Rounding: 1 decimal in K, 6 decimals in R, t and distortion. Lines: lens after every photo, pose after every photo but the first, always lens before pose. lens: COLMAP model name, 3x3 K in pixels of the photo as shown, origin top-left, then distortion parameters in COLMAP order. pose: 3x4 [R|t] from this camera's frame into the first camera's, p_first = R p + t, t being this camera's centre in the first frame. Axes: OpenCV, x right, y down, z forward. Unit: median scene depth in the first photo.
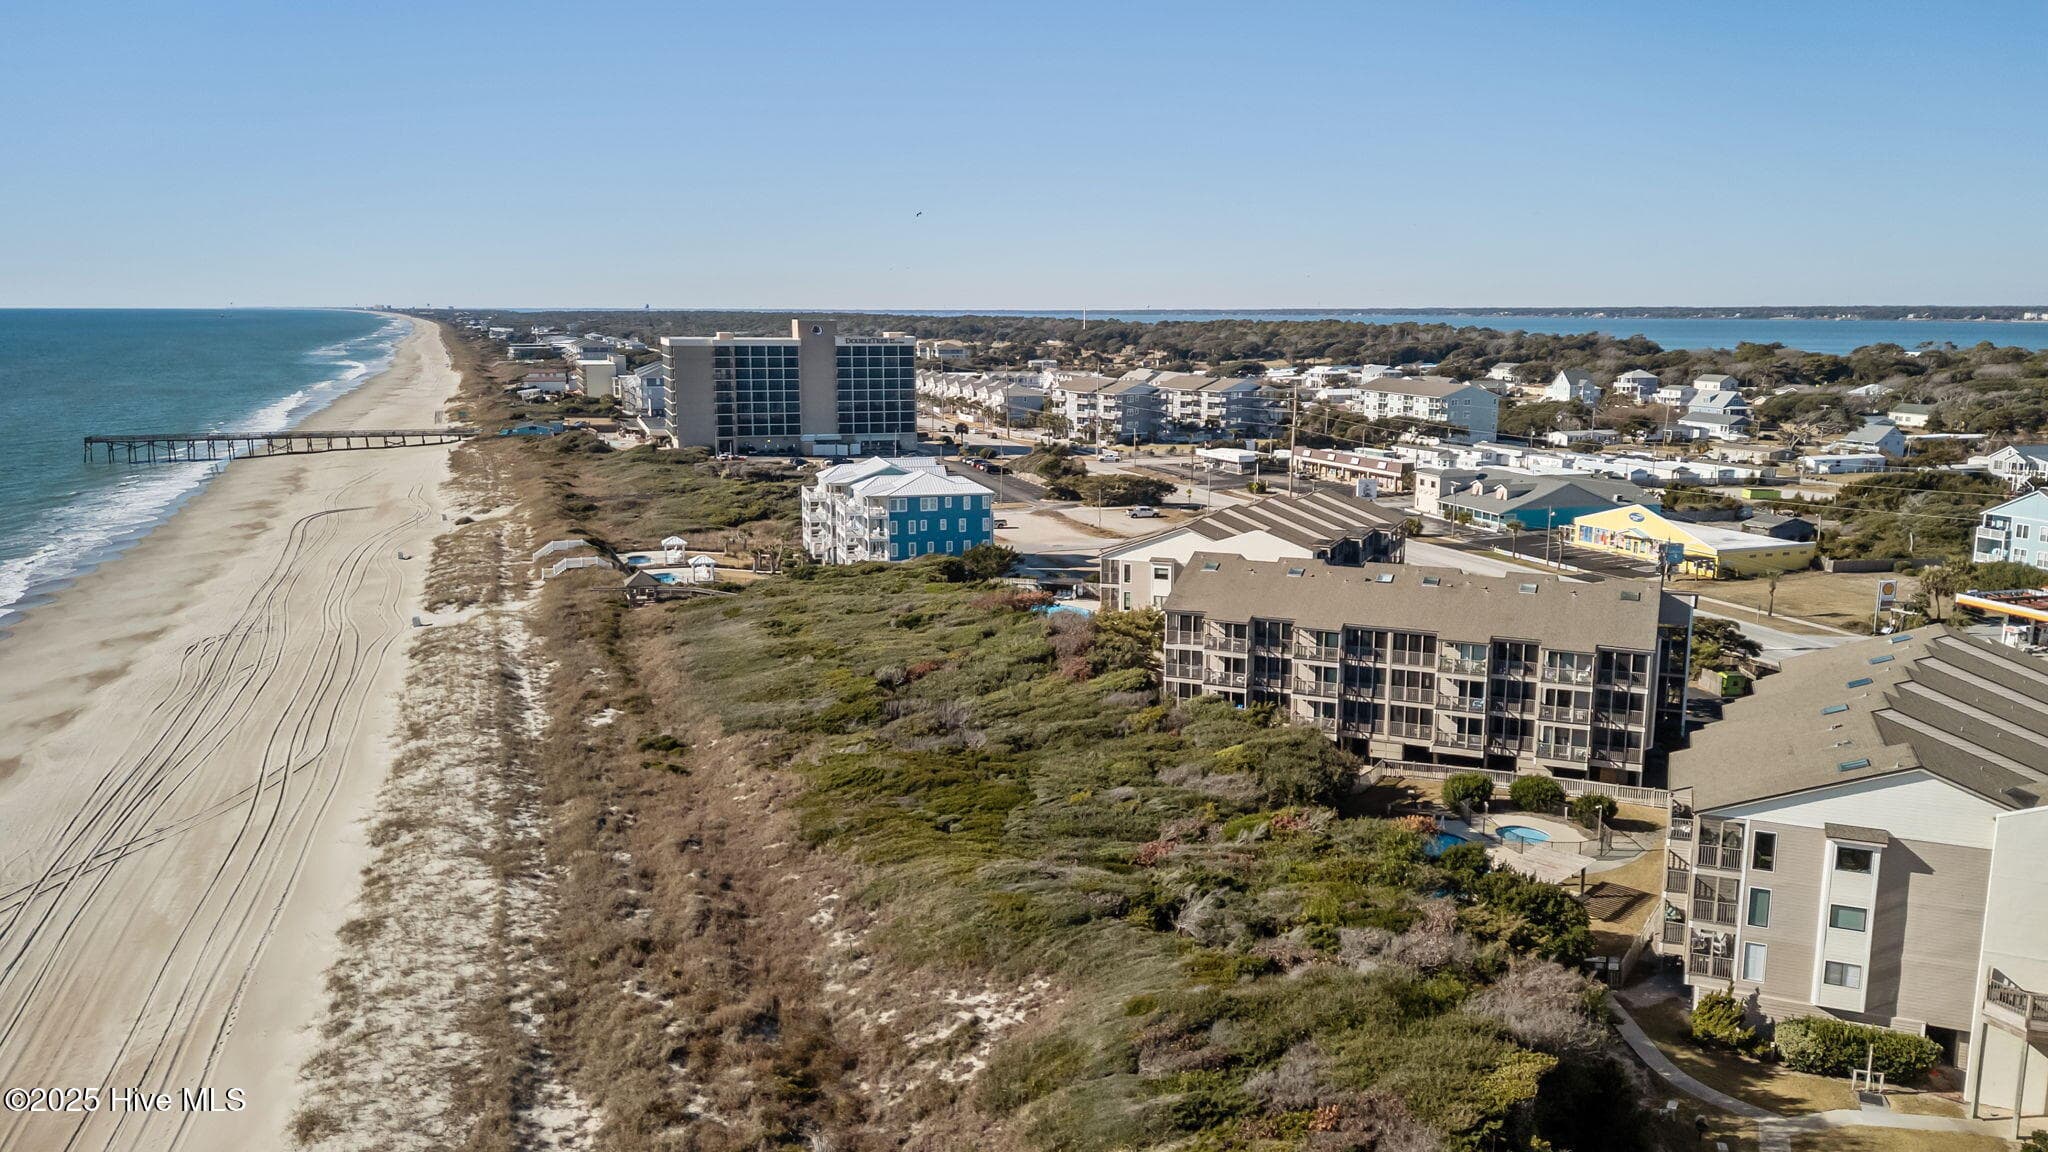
lens RADIAL K [[1463.7, 0, 1024.0], [0, 1463.7, 576.0], [0, 0, 1]] dist [0.111171, -0.130813]
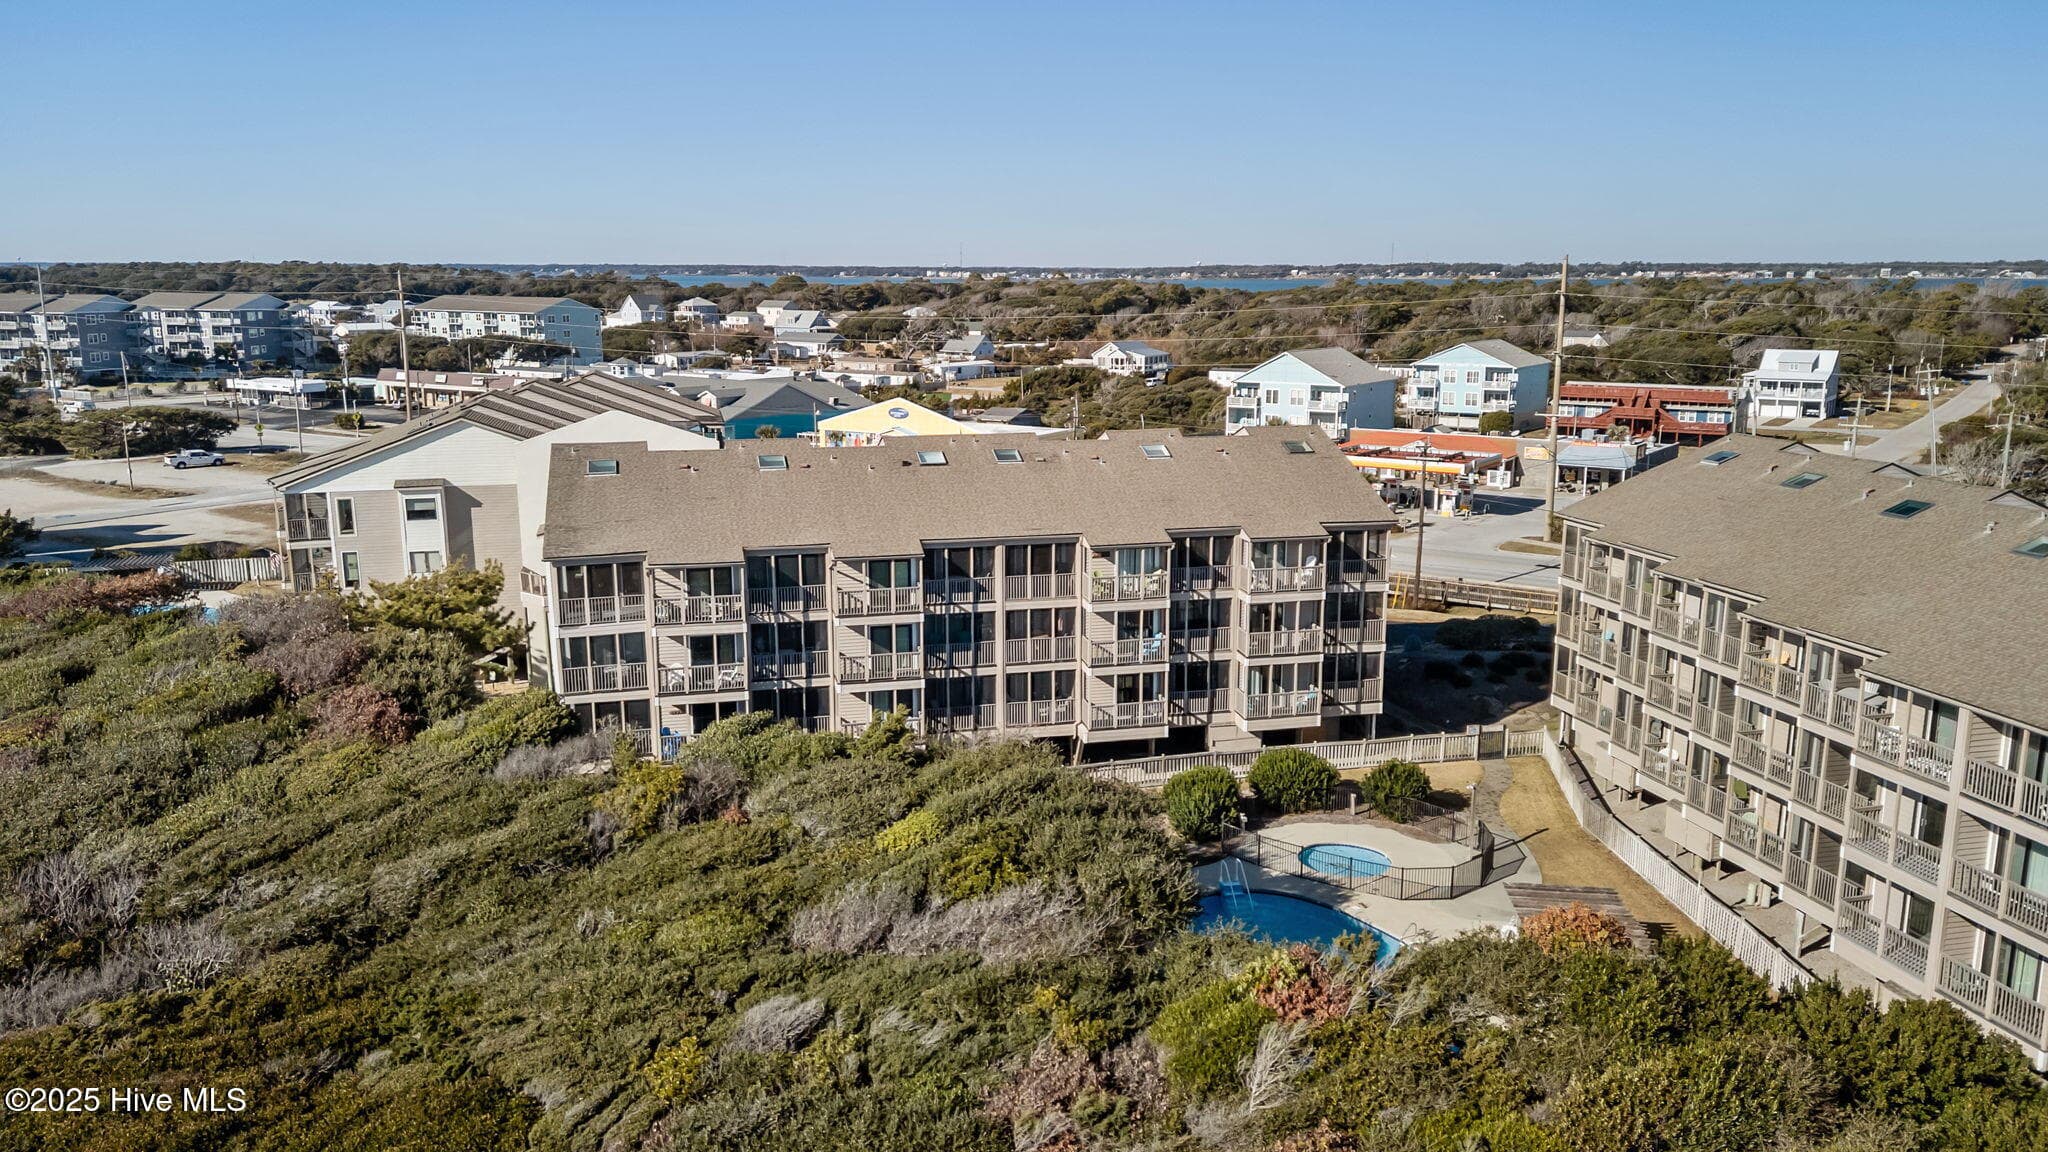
lens RADIAL K [[1491.6, 0, 1024.0], [0, 1491.6, 576.0], [0, 0, 1]] dist [0.095636, -0.086828]
pose [[0.793574, -0.122185, 0.596080, -0.079299], [0.108341, 0.992351, 0.059176, 0.017273], [-0.598751, 0.017619, 0.800741, 0.538447]]
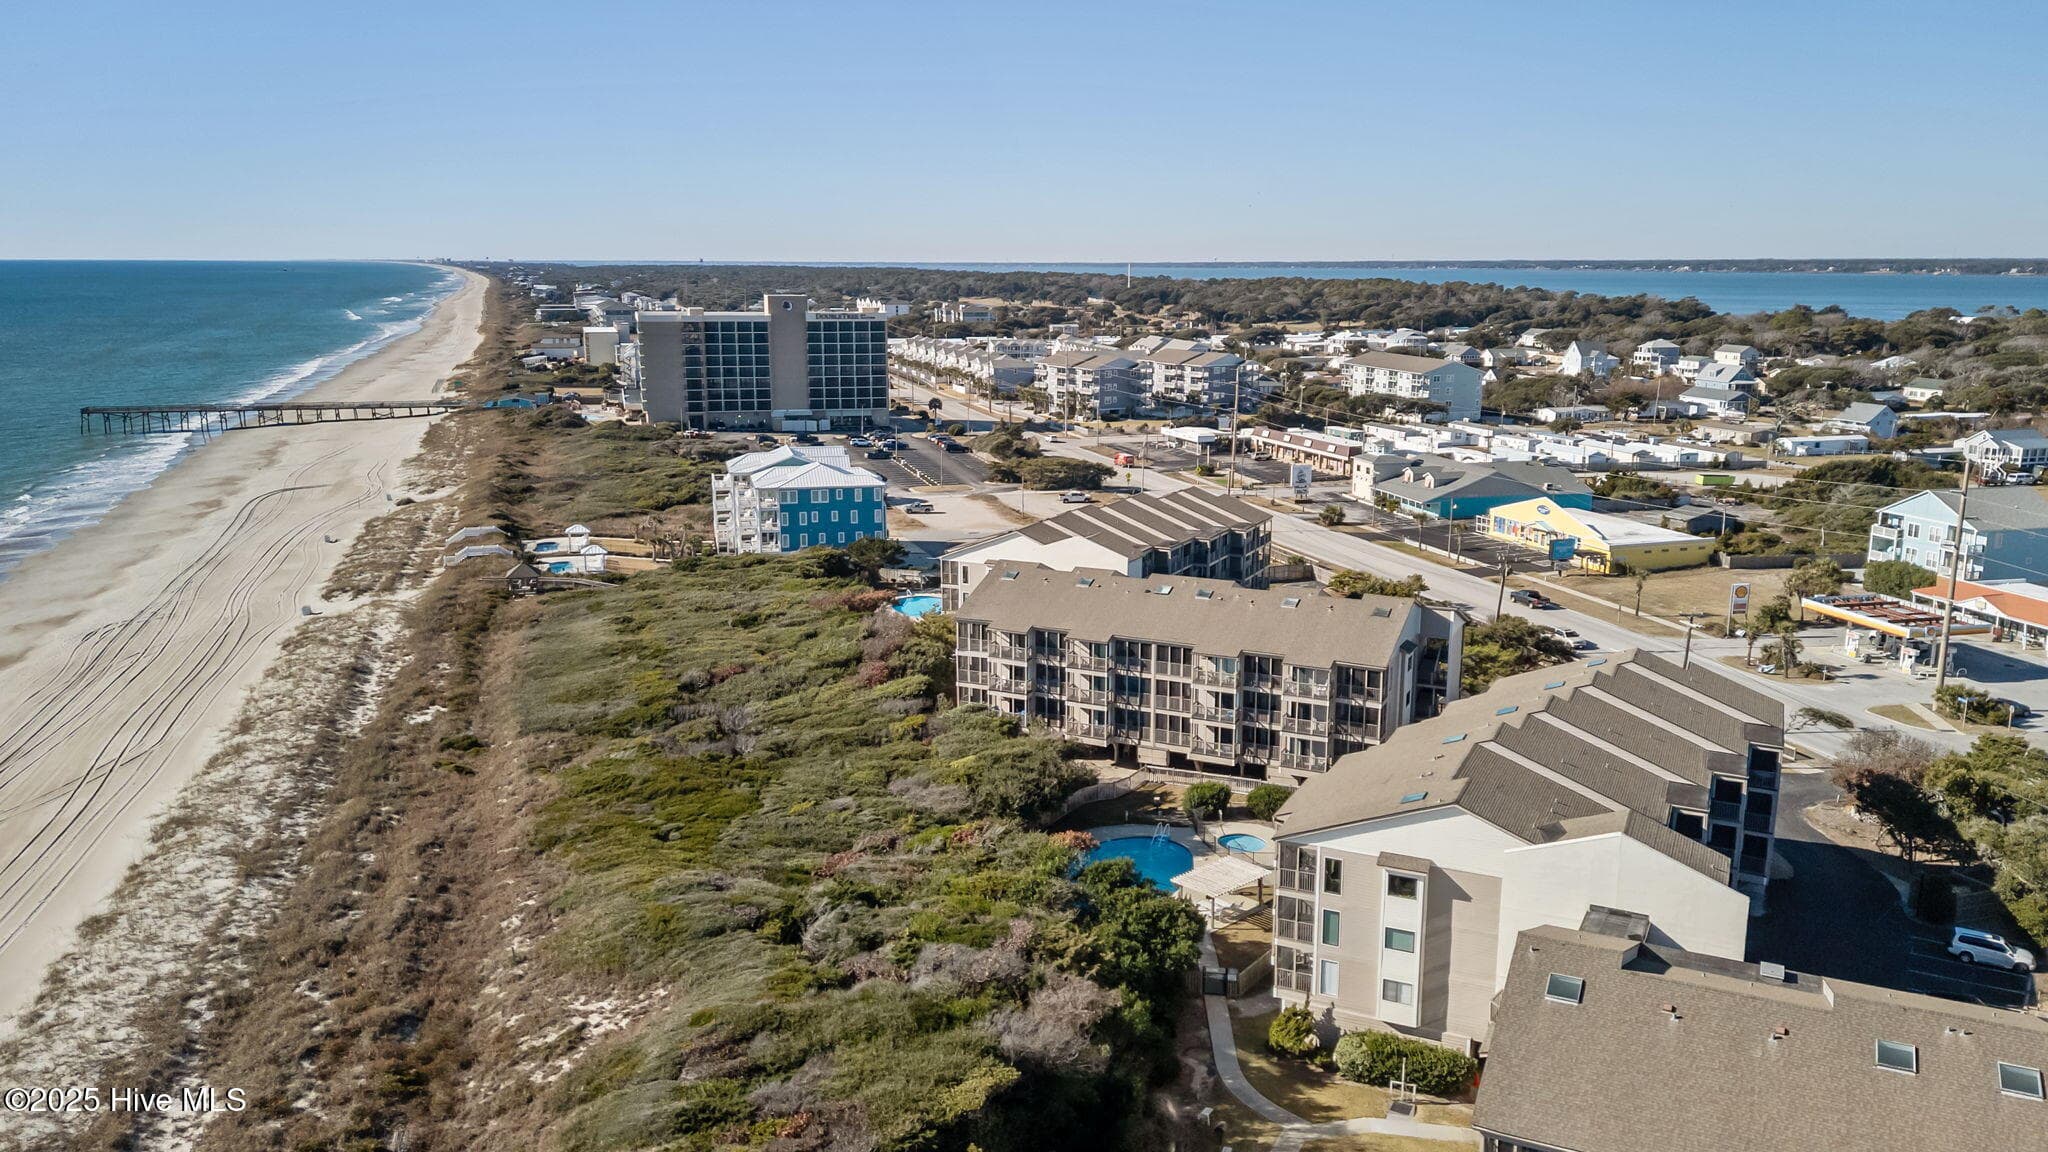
lens RADIAL K [[1491.6, 0, 1024.0], [0, 1491.6, 576.0], [0, 0, 1]] dist [0.095636, -0.086828]
pose [[0.999159, 0.008536, -0.040105, 0.196084], [-0.007456, 0.999608, 0.026990, -0.037402], [0.040320, -0.026668, 0.998831, -0.054703]]
